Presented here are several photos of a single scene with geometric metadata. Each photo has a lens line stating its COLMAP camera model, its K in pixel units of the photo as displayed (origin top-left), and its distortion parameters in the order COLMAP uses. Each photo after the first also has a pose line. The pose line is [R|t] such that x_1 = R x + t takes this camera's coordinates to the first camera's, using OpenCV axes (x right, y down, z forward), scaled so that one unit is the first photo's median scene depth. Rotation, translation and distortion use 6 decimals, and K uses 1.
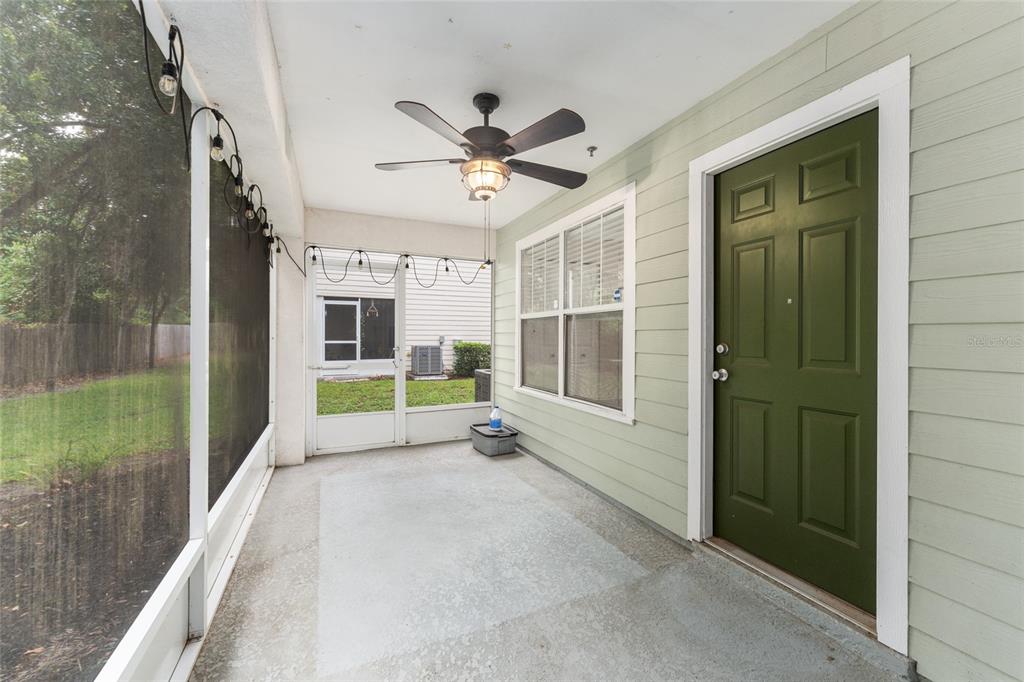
lens RADIAL K [[414.6, 0, 508.6], [0, 414.6, 349.2], [0, 0, 1]] dist [0.001033, 0.000151]
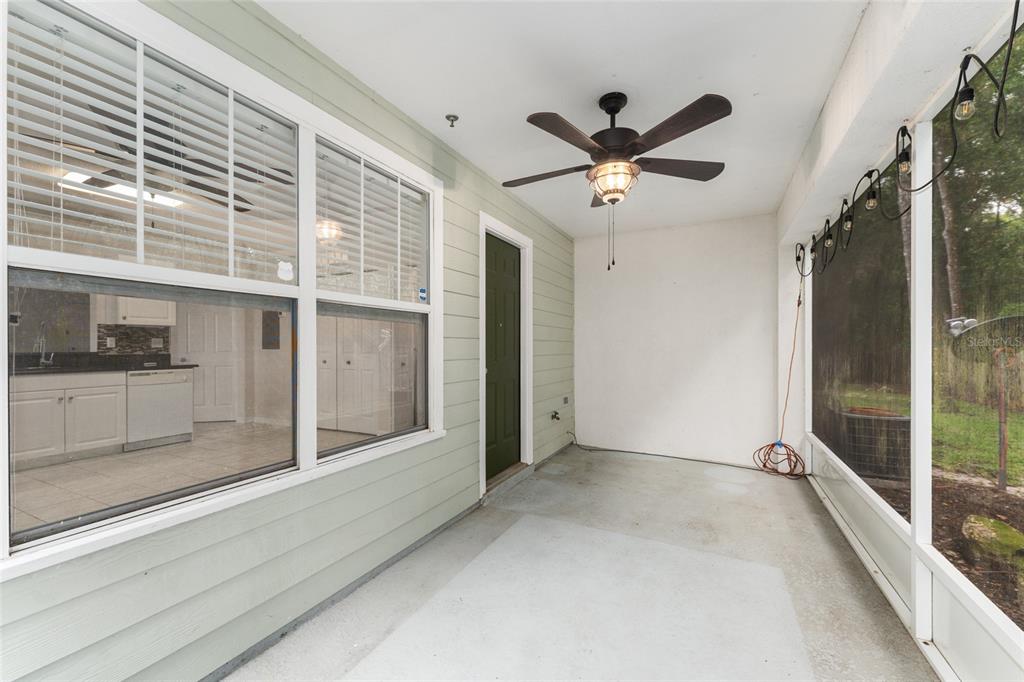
lens RADIAL K [[414.6, 0, 508.6], [0, 414.6, 349.2], [0, 0, 1]] dist [0.001033, 0.000151]
pose [[-0.640876, -0.017449, 0.767446, -0.524205], [0.012078, 0.999389, 0.032809, -0.046629], [-0.767549, 0.030296, -0.640273, 1.479622]]
